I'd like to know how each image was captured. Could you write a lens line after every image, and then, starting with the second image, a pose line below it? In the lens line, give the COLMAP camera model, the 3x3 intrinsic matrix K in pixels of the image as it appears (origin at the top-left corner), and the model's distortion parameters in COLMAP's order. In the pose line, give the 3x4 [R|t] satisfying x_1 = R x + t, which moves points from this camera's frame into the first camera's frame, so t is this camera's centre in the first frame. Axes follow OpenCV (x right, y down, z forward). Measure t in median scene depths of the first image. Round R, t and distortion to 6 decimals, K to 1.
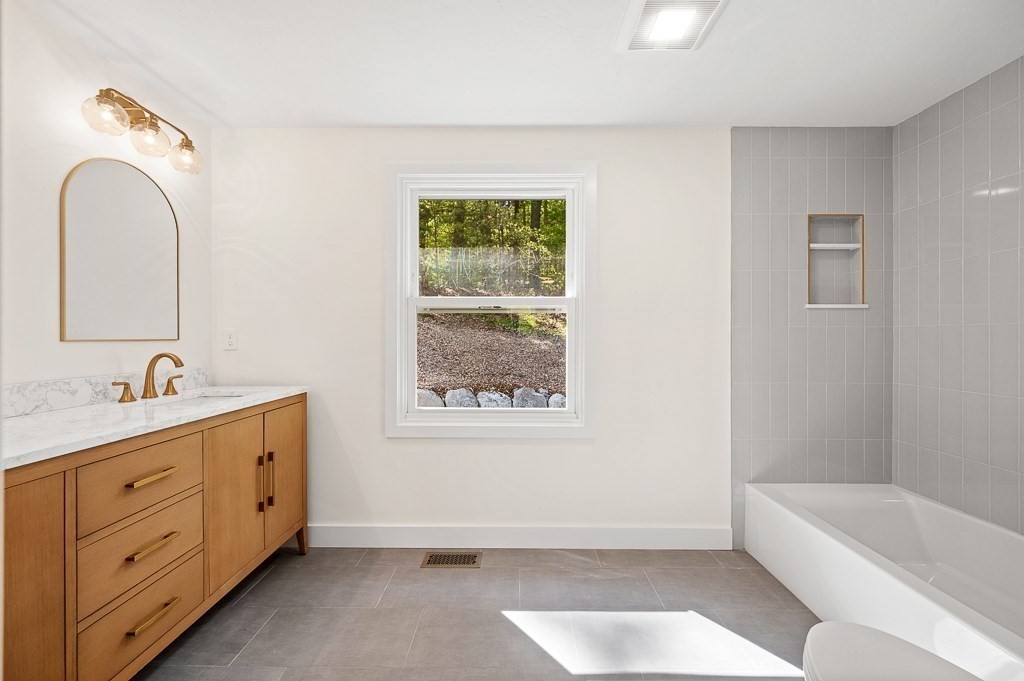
lens RADIAL K [[404.3, 0, 516.7], [0, 404.3, 339.6], [0, 0, 1]] dist [-0.002171, 0.000682]
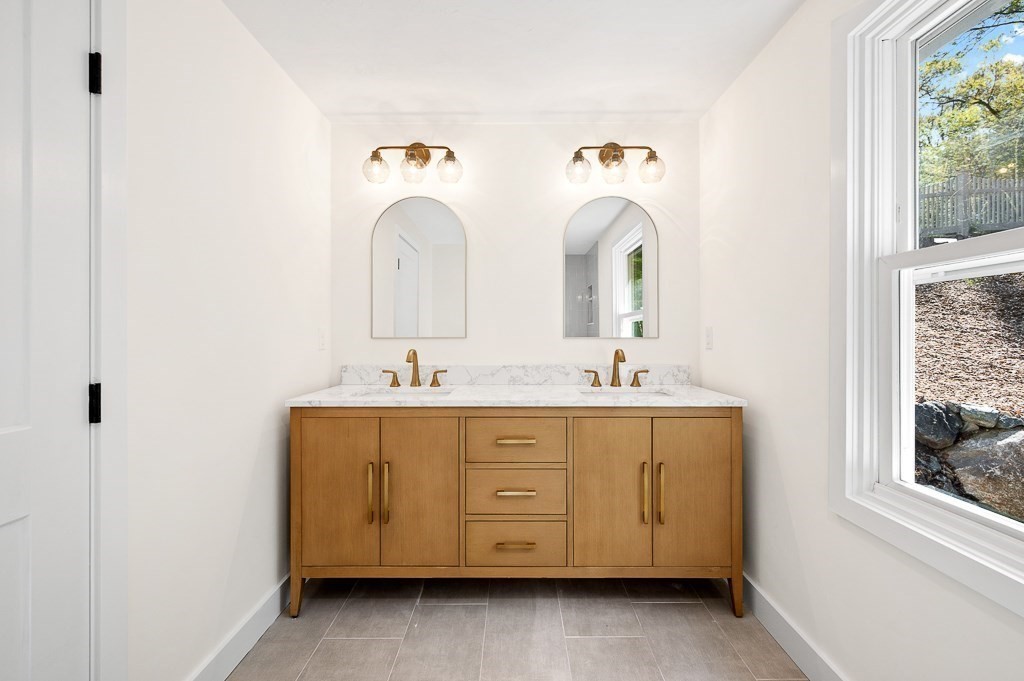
lens RADIAL K [[434.1, 0, 517.3], [0, 434.1, 334.8], [0, 0, 1]] dist [-0.001768, -0.000459]
pose [[-0.003282, 0.000908, -0.999994, 0.421397], [-0.005157, 0.999986, 0.000925, -0.008416], [0.999981, 0.005160, -0.003278, 0.799924]]
